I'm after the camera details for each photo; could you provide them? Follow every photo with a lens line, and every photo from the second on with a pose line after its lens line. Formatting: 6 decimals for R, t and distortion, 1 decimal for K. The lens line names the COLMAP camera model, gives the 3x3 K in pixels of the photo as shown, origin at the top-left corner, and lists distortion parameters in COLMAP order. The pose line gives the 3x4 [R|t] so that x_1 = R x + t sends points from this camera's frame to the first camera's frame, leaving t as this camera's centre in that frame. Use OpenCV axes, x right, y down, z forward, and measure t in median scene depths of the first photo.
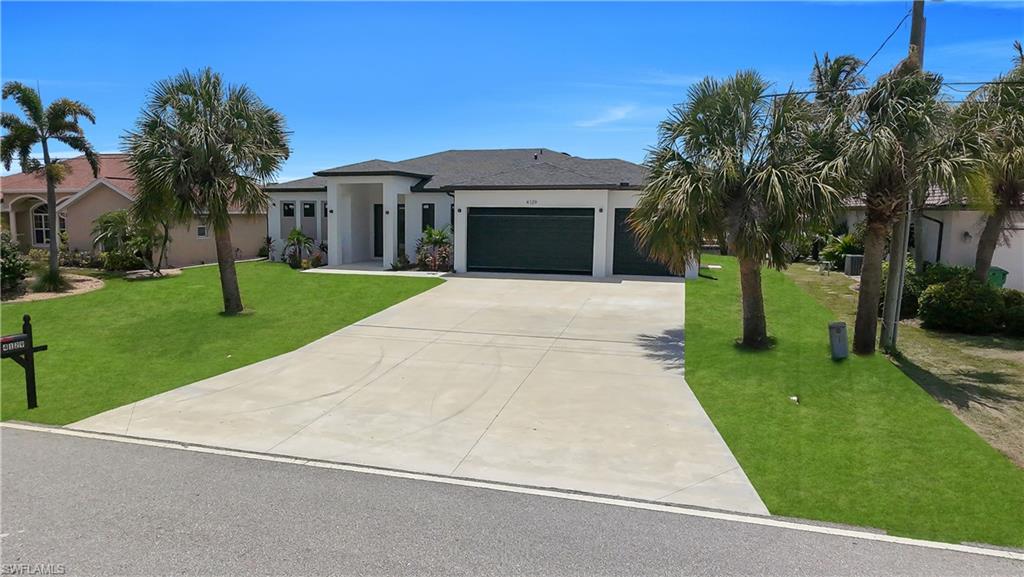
lens RADIAL K [[657.6, 0, 491.3], [0, 657.6, 289.4], [0, 0, 1]] dist [0.003513, 0.000913]
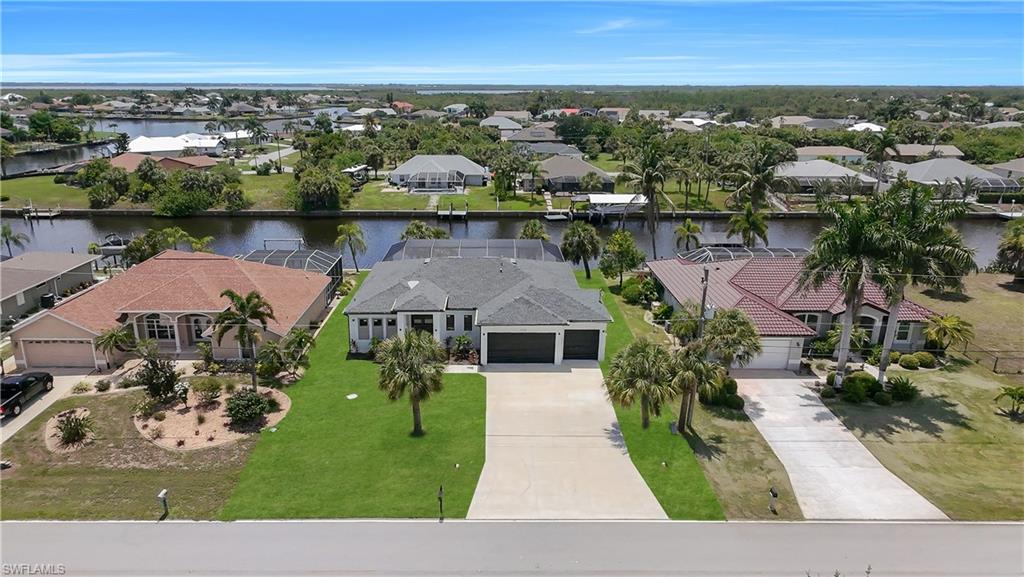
lens RADIAL K [[661.6, 0, 498.5], [0, 661.6, 287.8], [0, 0, 1]] dist [0.004832, 0.000961]
pose [[0.957558, -0.084715, 0.275509, -0.535512], [0.033619, 0.982136, 0.185146, -0.619052], [-0.286272, -0.168026, 0.943300, -0.790889]]
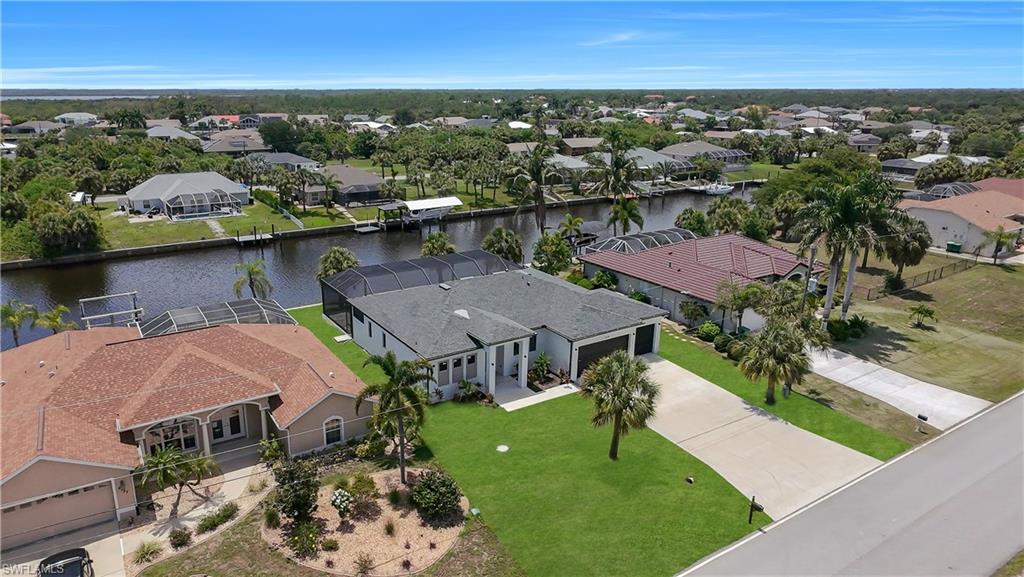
lens RADIAL K [[661.6, 0, 498.5], [0, 661.6, 287.8], [0, 0, 1]] dist [0.004832, 0.000961]
pose [[0.655103, -0.221081, 0.722470, -1.509220], [0.091179, 0.972376, 0.214877, -0.717115], [-0.750017, -0.074892, 0.657164, -0.014642]]
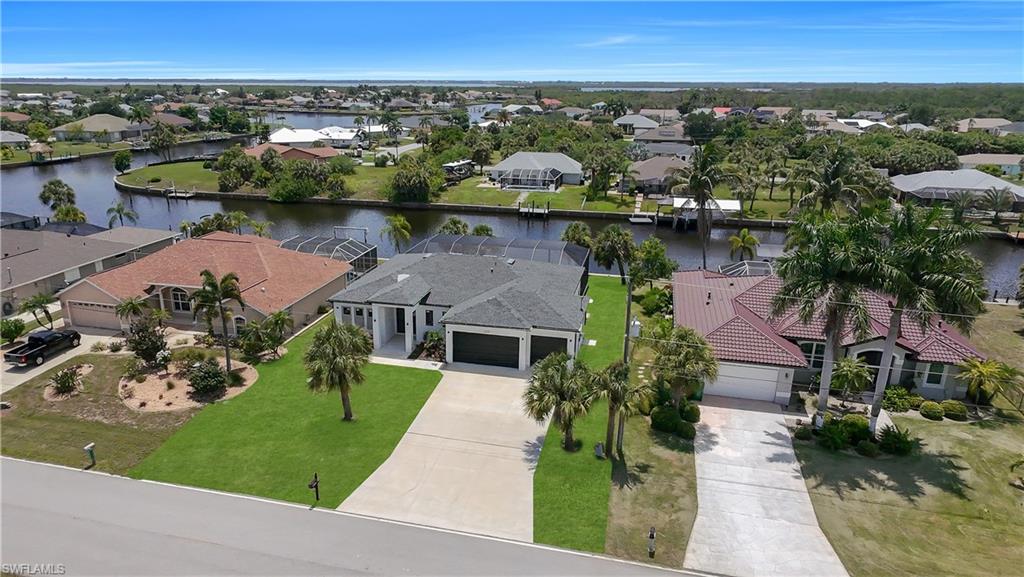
lens RADIAL K [[661.6, 0, 498.5], [0, 661.6, 287.8], [0, 0, 1]] dist [0.004832, 0.000961]
pose [[0.998958, -0.011910, 0.044068, 0.012102], [0.003568, 0.982785, 0.184719, -0.611471], [-0.045510, -0.184370, 0.981803, -0.851555]]
